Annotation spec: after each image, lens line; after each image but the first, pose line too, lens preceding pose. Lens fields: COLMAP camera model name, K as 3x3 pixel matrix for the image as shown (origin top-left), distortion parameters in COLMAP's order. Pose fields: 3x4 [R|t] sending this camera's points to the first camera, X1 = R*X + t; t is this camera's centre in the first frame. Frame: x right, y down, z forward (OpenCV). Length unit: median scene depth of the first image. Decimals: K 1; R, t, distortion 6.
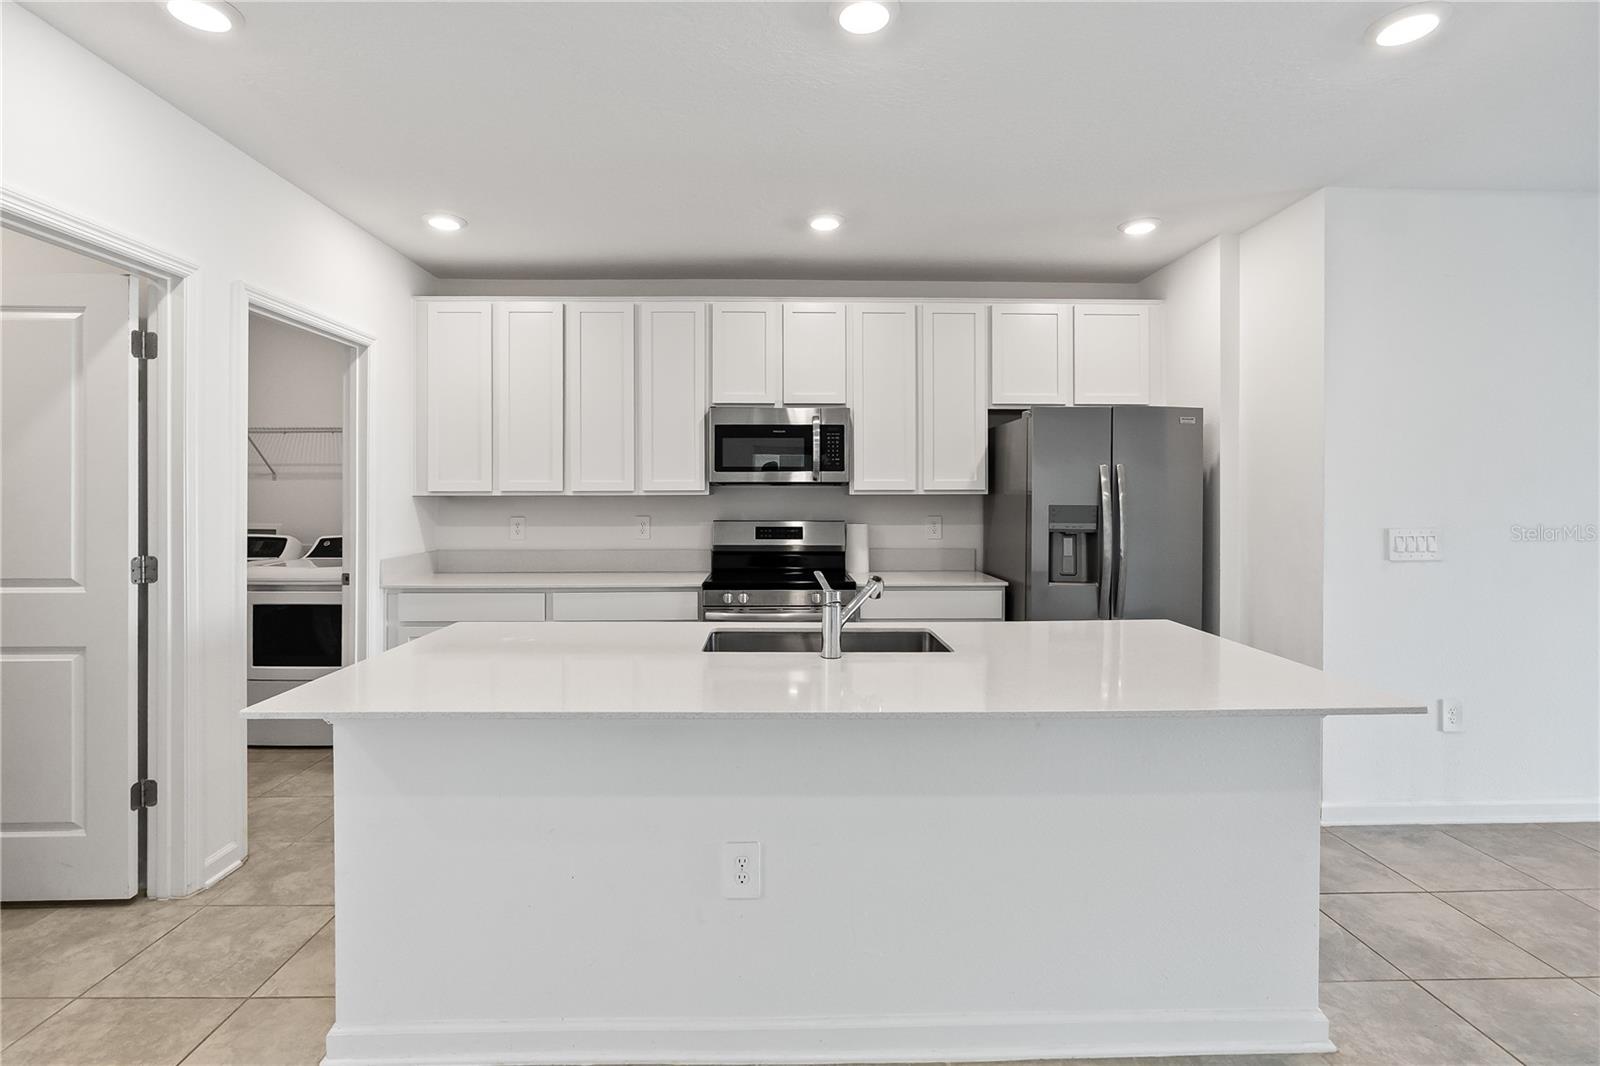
lens RADIAL K [[731.2, 0, 786.8], [0, 731.2, 496.2], [0, 0, 1]] dist [-0.012976, 0.002640]
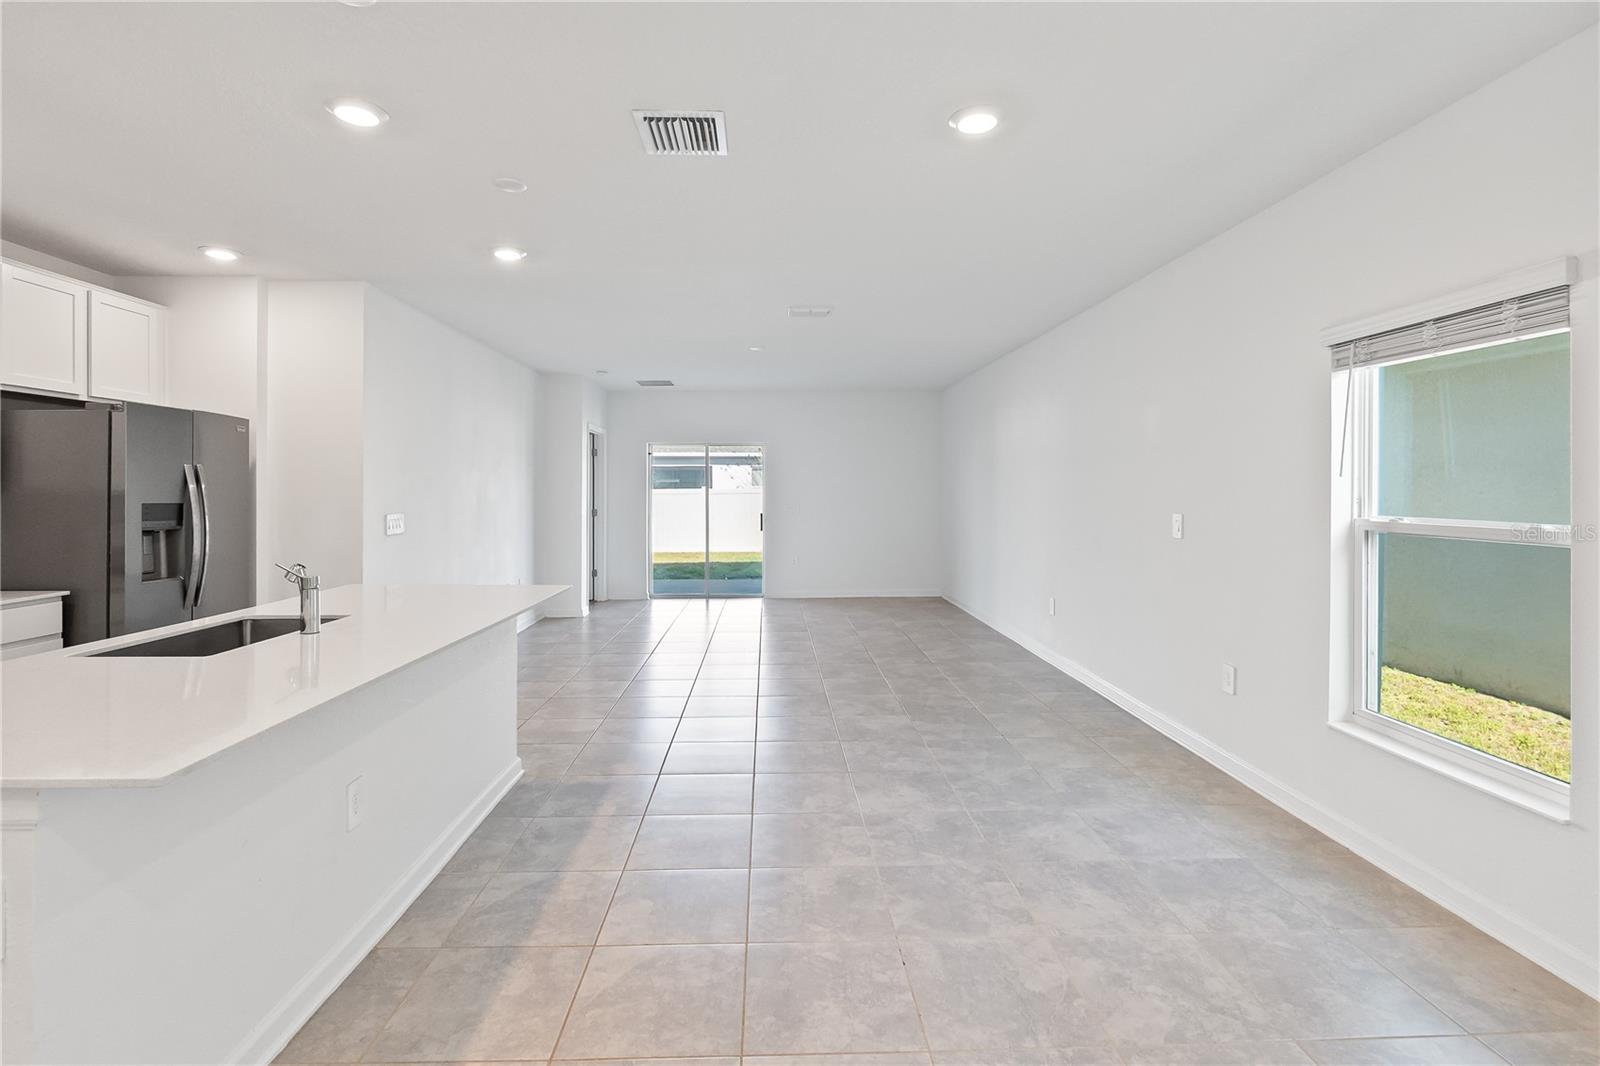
lens RADIAL K [[731.2, 0, 788.3], [0, 731.2, 495.7], [0, 0, 1]] dist [-0.012976, 0.002640]
pose [[-0.008808, -0.005664, 0.999945, -0.616688], [0.002287, 0.999981, 0.005684, -0.001839], [-0.999959, 0.002337, -0.008795, 0.133222]]
